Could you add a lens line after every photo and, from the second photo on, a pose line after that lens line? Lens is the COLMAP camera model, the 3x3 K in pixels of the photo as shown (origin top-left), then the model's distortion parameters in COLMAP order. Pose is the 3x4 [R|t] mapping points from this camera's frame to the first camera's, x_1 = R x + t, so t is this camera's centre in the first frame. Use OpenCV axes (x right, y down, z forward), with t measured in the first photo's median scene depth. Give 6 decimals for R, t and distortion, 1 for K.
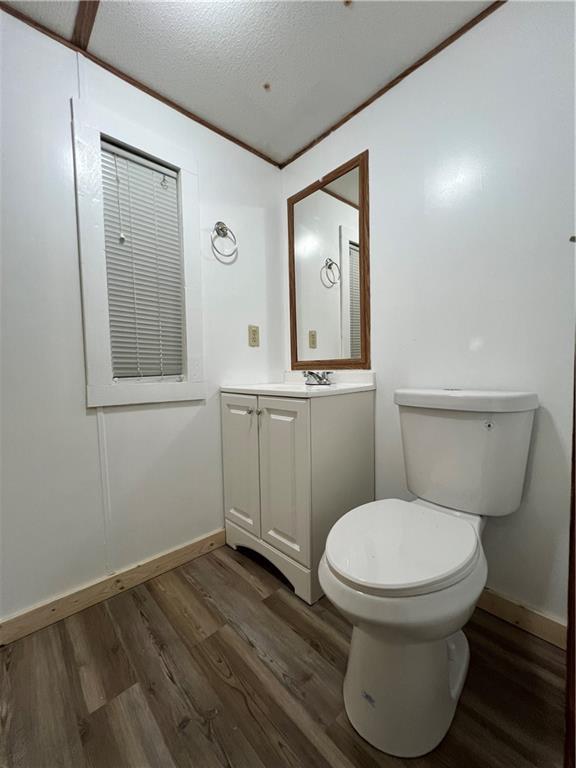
lens RADIAL K [[307.6, 0, 287.7], [0, 307.6, 386.4], [0, 0, 1]] dist [-0.000508, 0.000534]
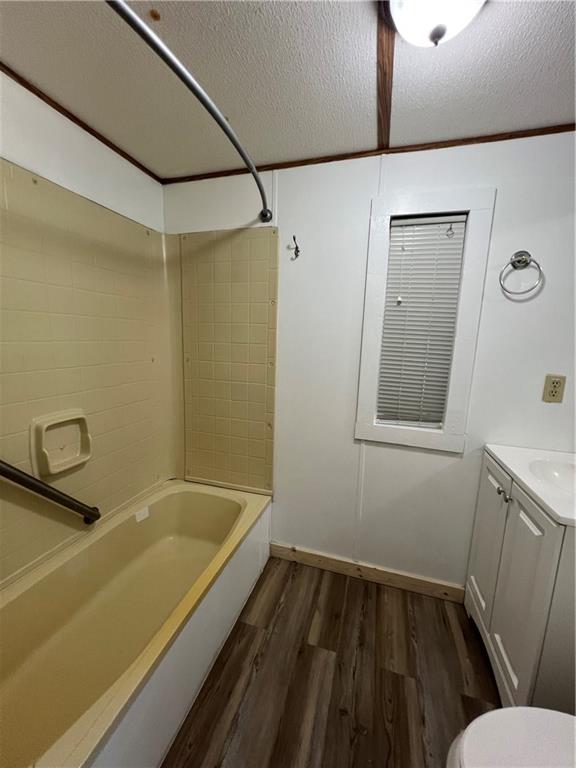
lens RADIAL K [[307.6, 0, 285.8], [0, 307.6, 383.8], [0, 0, 1]] dist [-0.000508, 0.000534]
pose [[0.497497, 0.167016, -0.851236, 0.280245], [-0.086098, 0.985952, 0.143129, -0.311322], [0.863183, 0.002083, 0.504888, 0.061781]]
